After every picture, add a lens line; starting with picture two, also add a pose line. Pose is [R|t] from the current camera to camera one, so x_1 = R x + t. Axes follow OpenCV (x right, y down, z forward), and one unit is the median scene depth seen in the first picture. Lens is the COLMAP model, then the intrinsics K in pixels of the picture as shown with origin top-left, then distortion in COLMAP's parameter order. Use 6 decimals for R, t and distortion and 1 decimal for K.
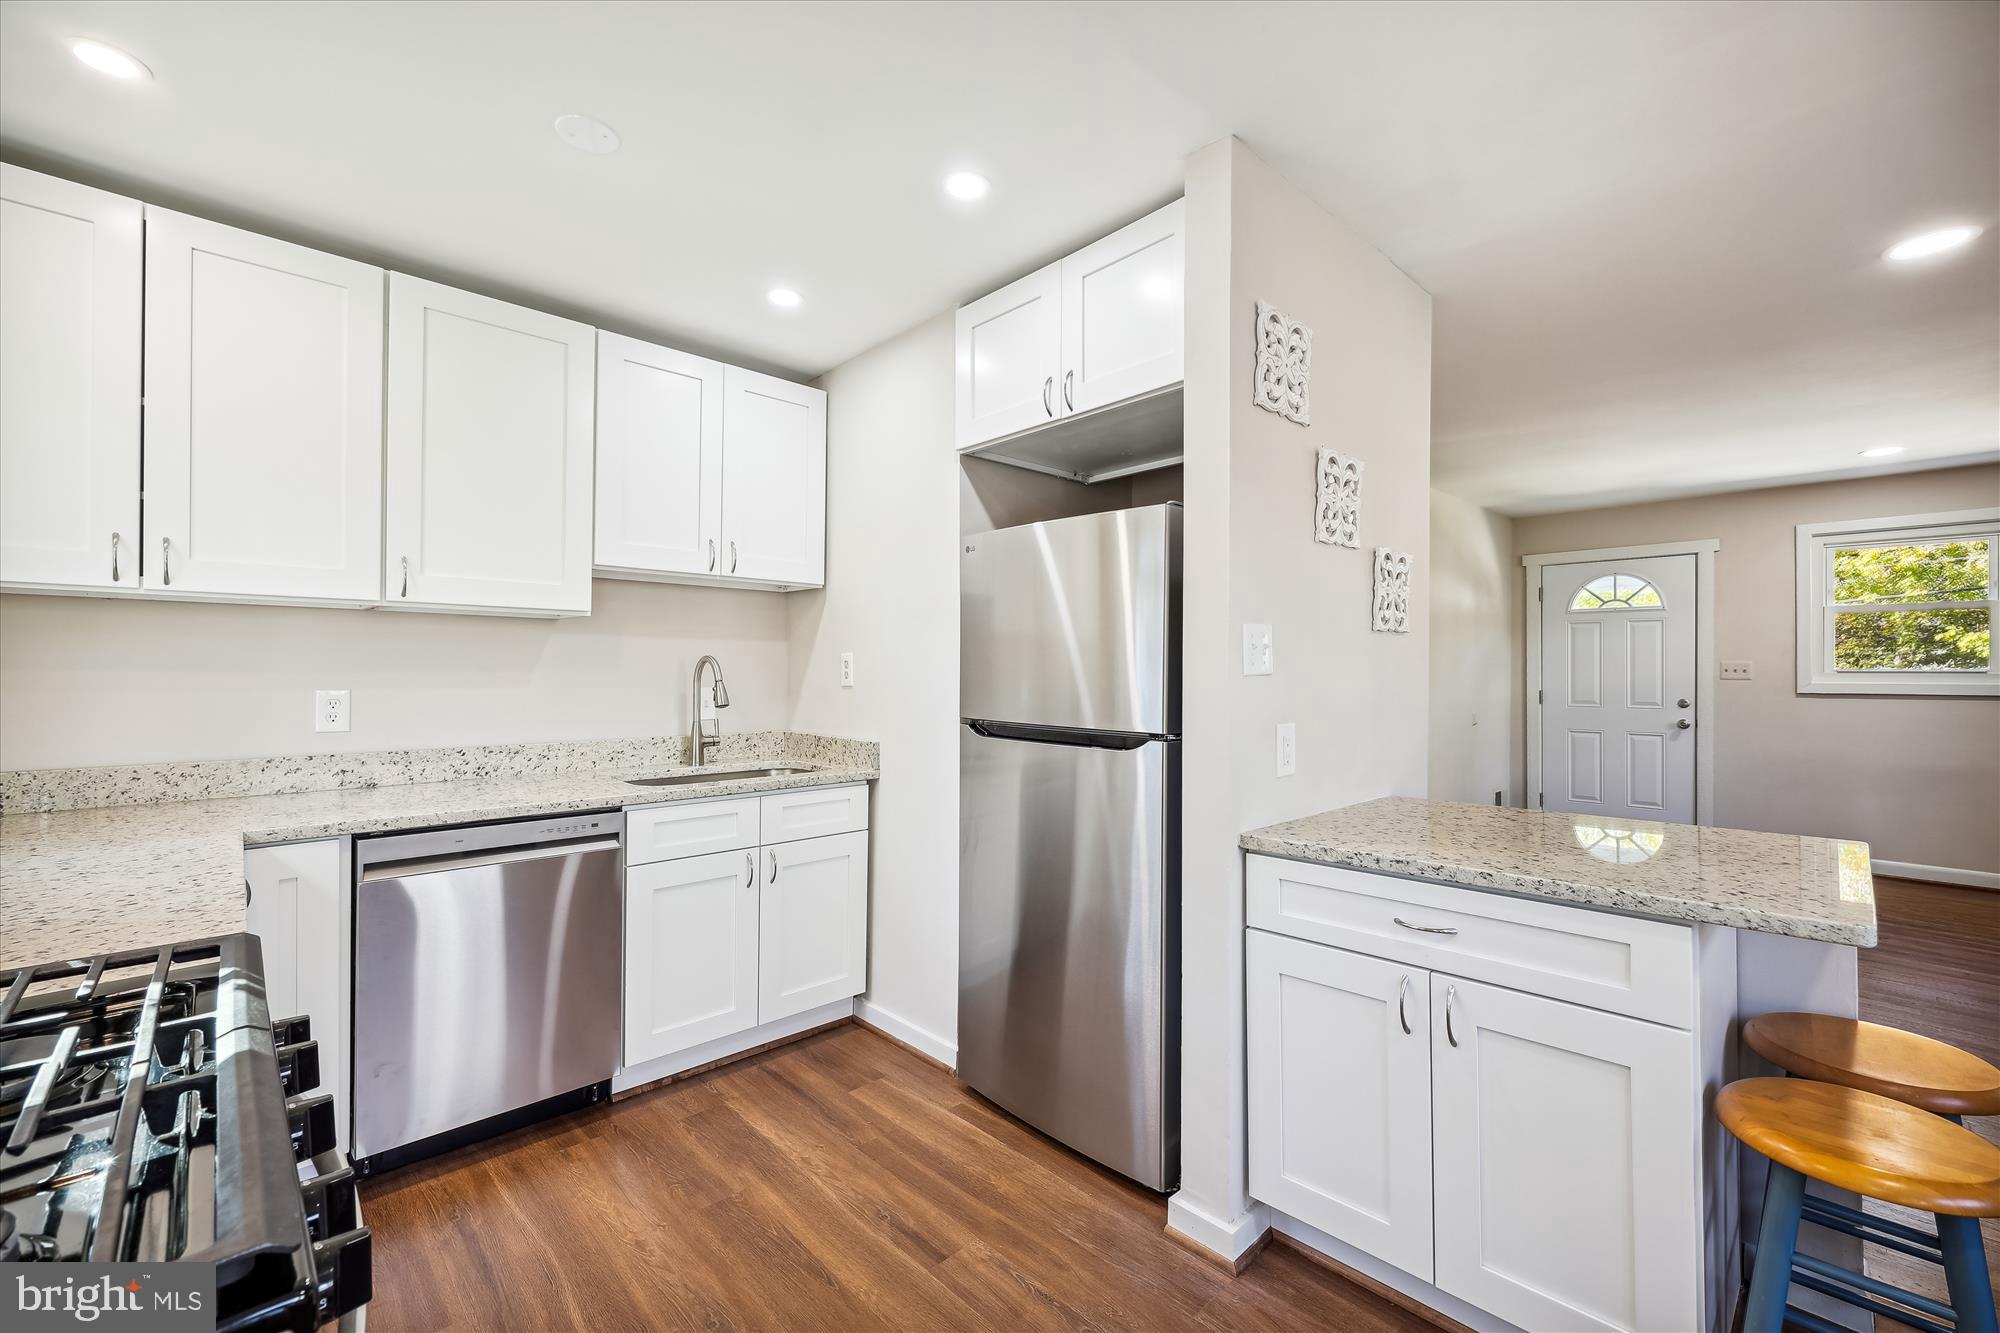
lens RADIAL K [[825.9, 0, 1007.8], [0, 825.9, 669.2], [0, 0, 1]] dist [-0.000207, 0.000066]
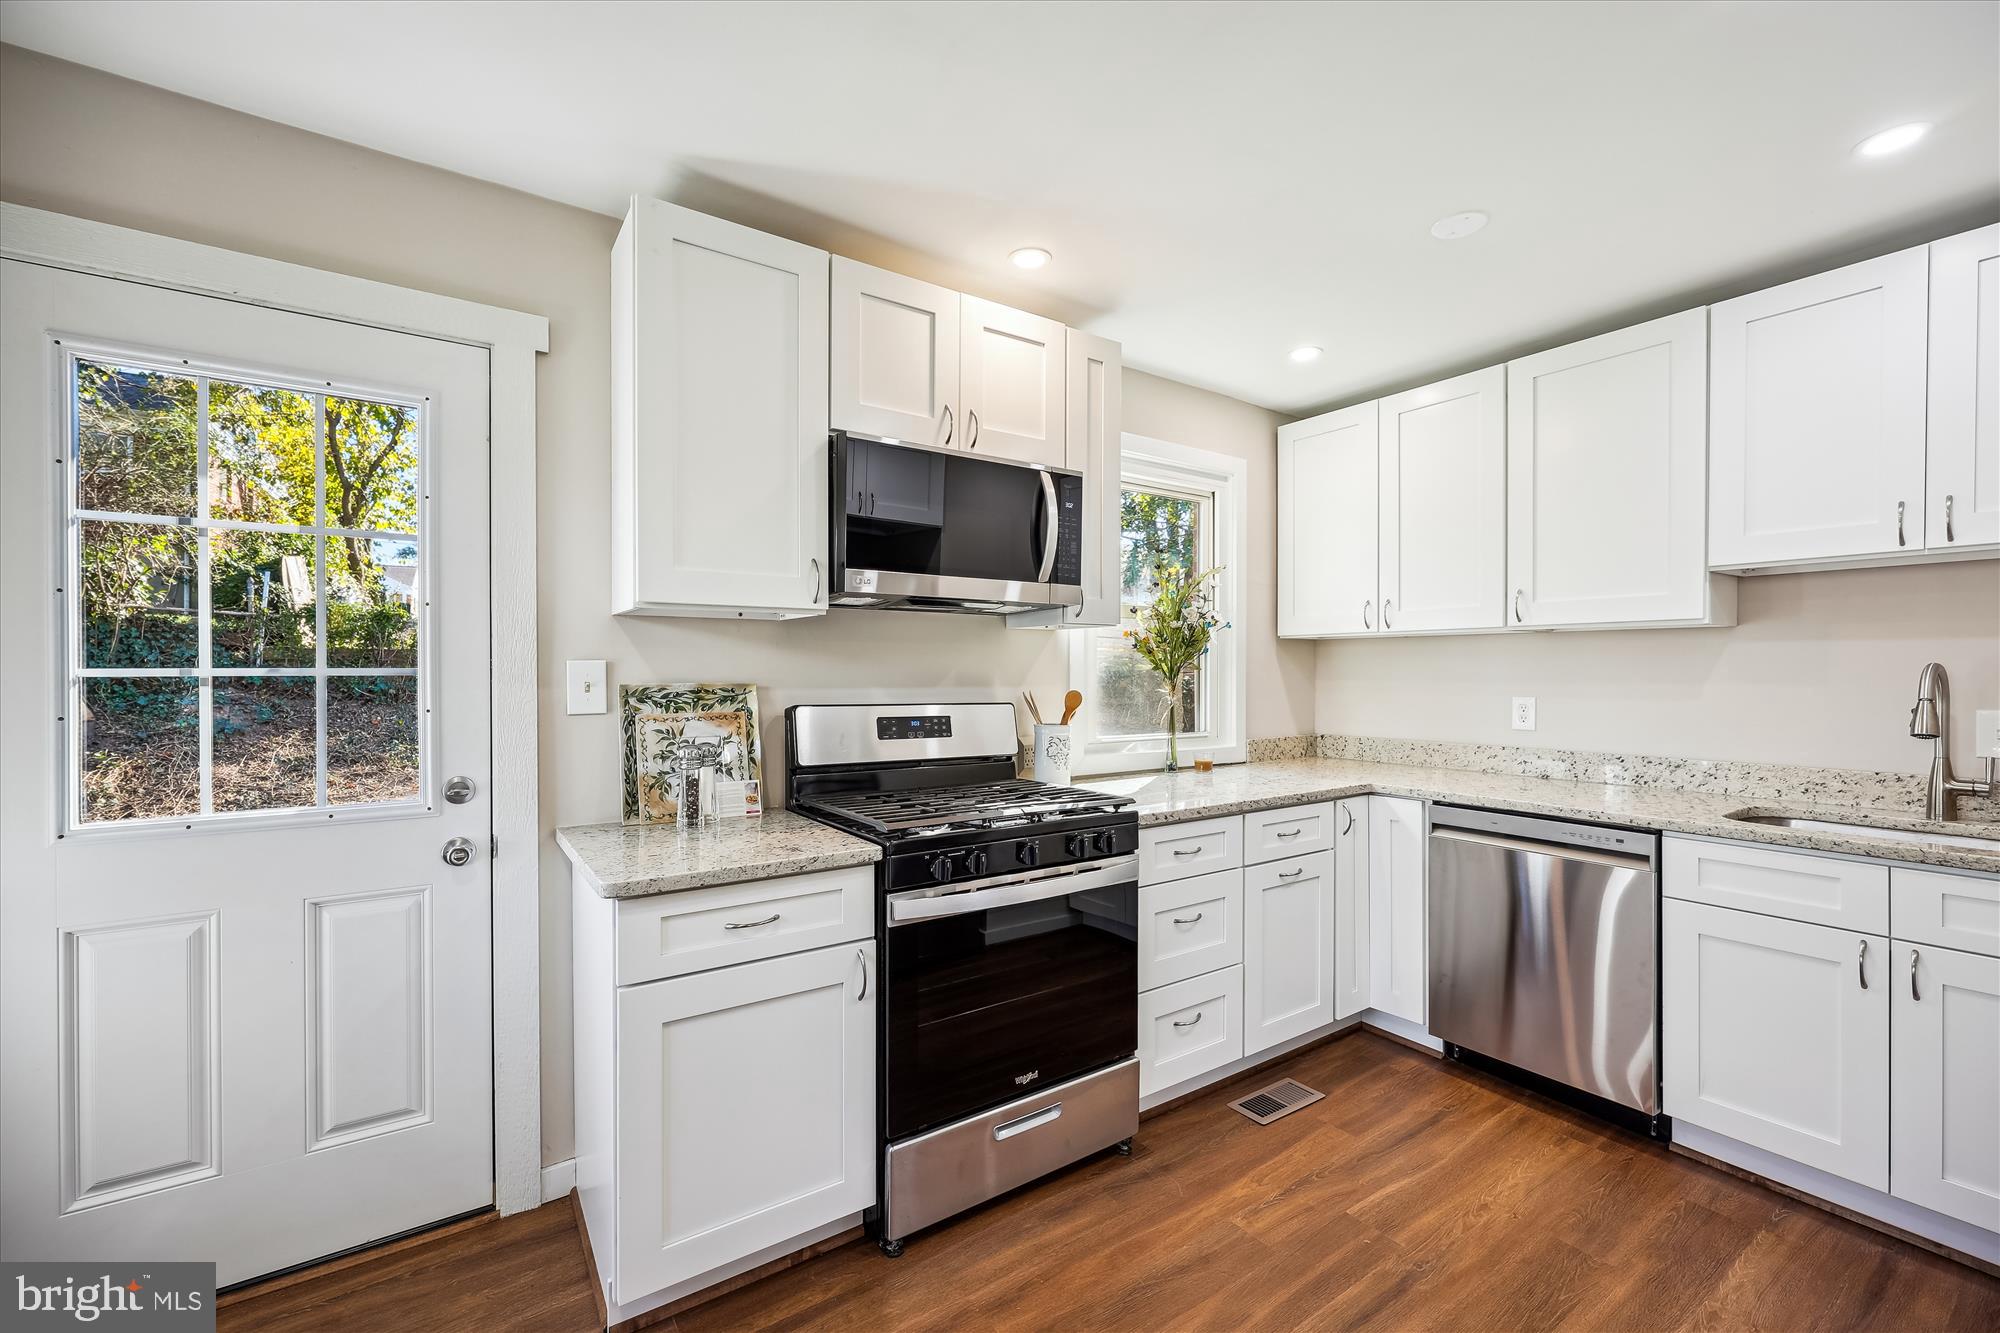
lens RADIAL K [[825.9, 0, 1008.5], [0, 825.9, 671.5], [0, 0, 1]] dist [-0.000207, 0.000066]
pose [[-0.160040, -0.006658, -0.987088, 0.566197], [-0.001217, 0.999978, -0.006547, -0.005008], [0.987110, 0.000153, -0.160045, 0.421798]]
